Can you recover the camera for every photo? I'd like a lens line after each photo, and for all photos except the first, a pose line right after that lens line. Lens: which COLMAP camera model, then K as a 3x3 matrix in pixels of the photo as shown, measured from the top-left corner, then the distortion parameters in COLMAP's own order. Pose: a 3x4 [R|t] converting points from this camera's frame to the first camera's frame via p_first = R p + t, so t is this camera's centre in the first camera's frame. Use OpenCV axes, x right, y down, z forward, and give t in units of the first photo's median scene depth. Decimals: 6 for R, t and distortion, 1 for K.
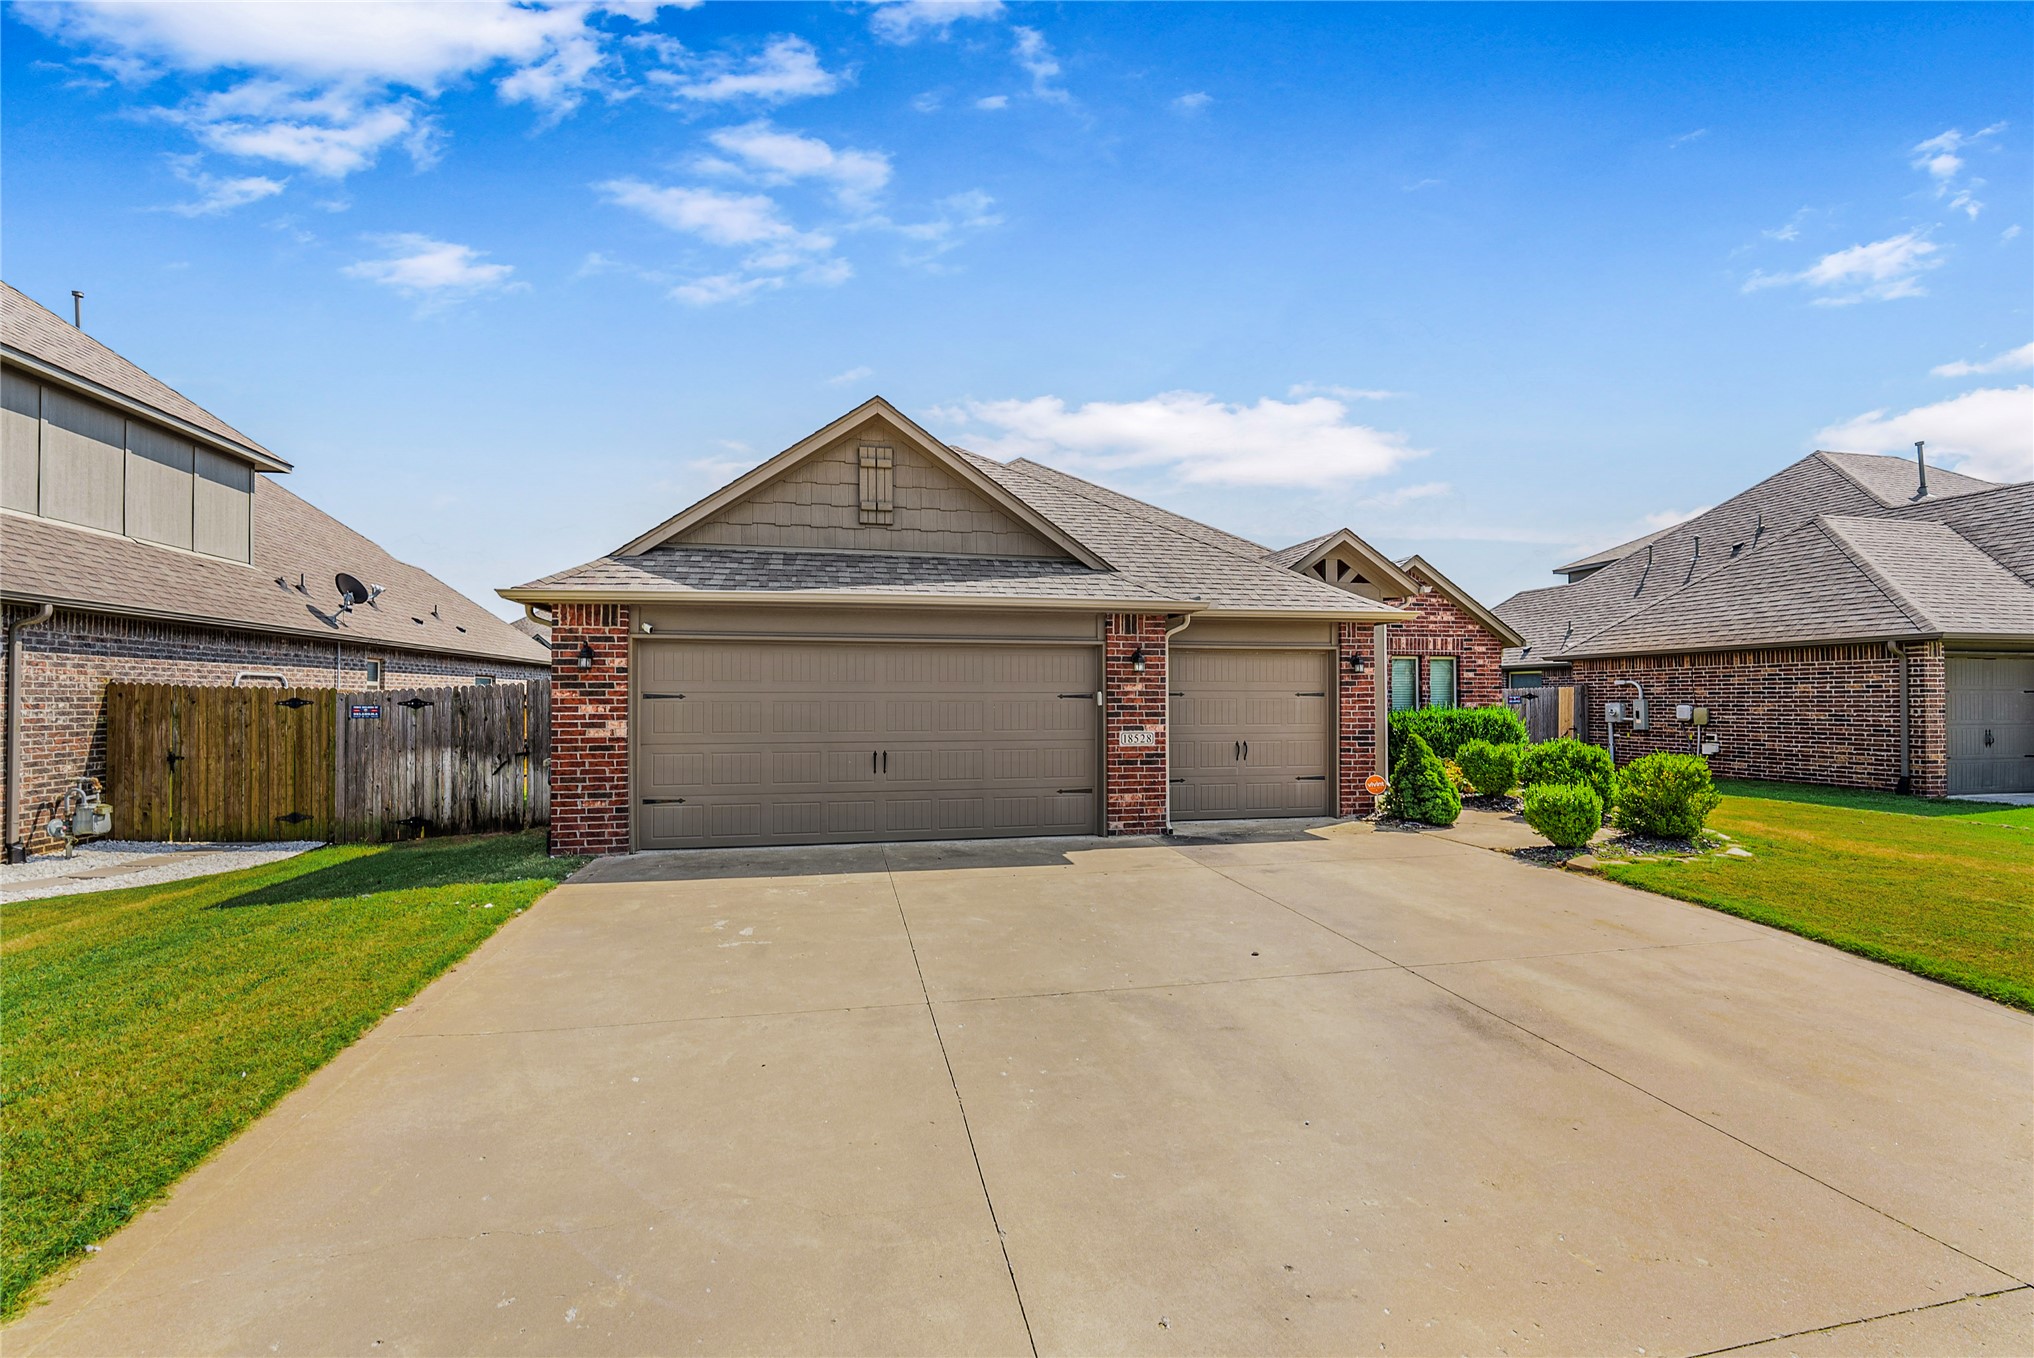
lens RADIAL K [[849.9, 0, 994.3], [0, 849.9, 688.2], [0, 0, 1]] dist [-0.008510, -0.000133]
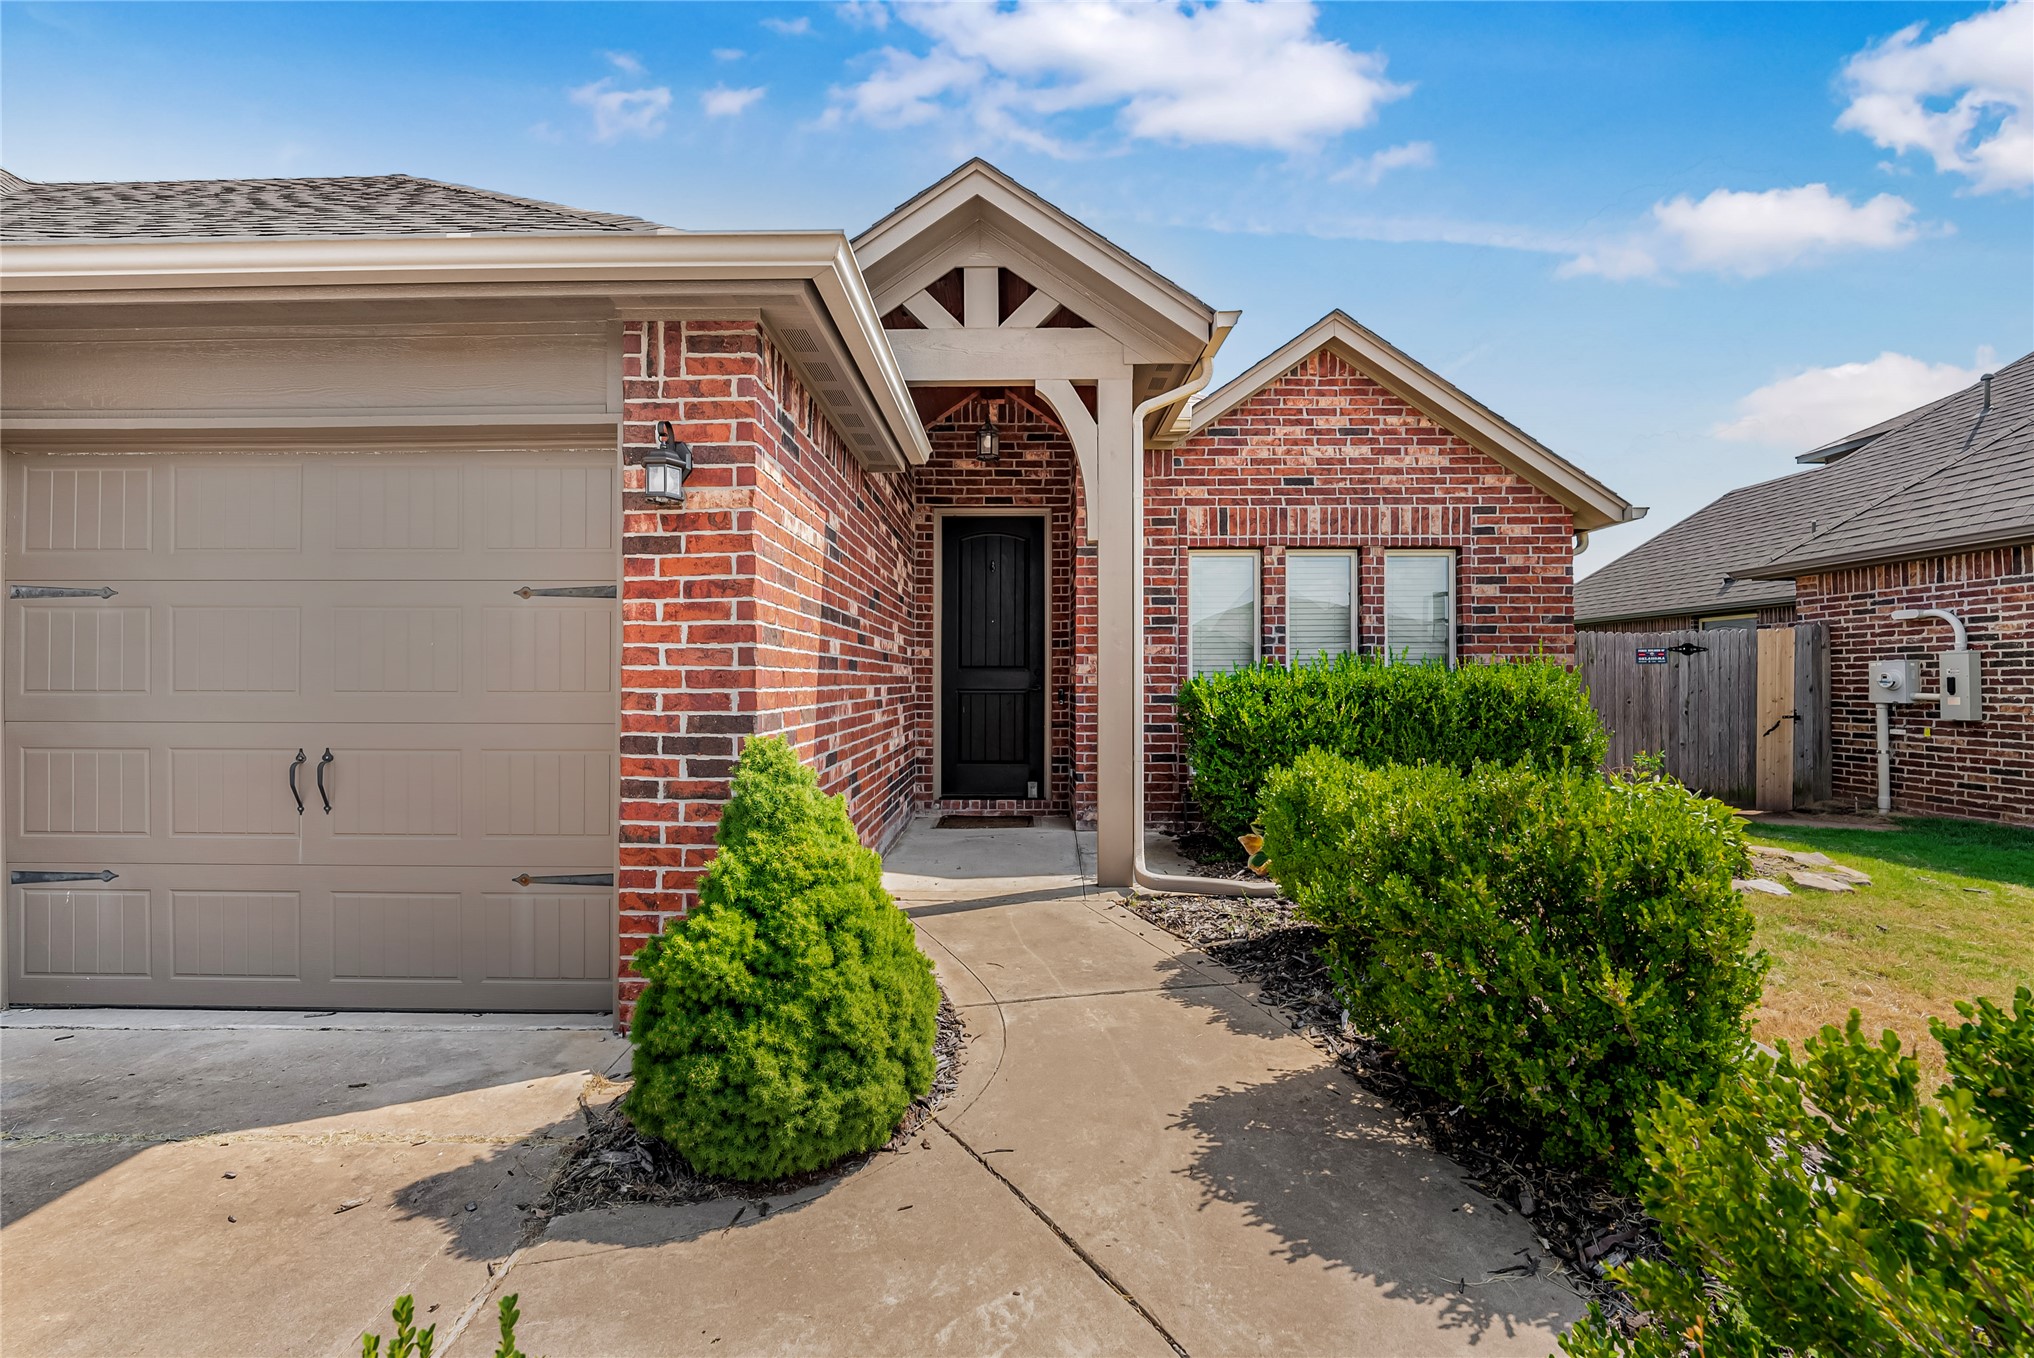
lens RADIAL K [[833.2, 0, 1023.7], [0, 833.2, 675.7], [0, 0, 1]] dist [-0.009710, -0.000689]
pose [[0.979423, -0.001298, -0.201815, 0.636026], [0.002382, 0.999984, 0.005128, 0.038303], [0.201805, -0.005503, 0.979410, 0.823445]]
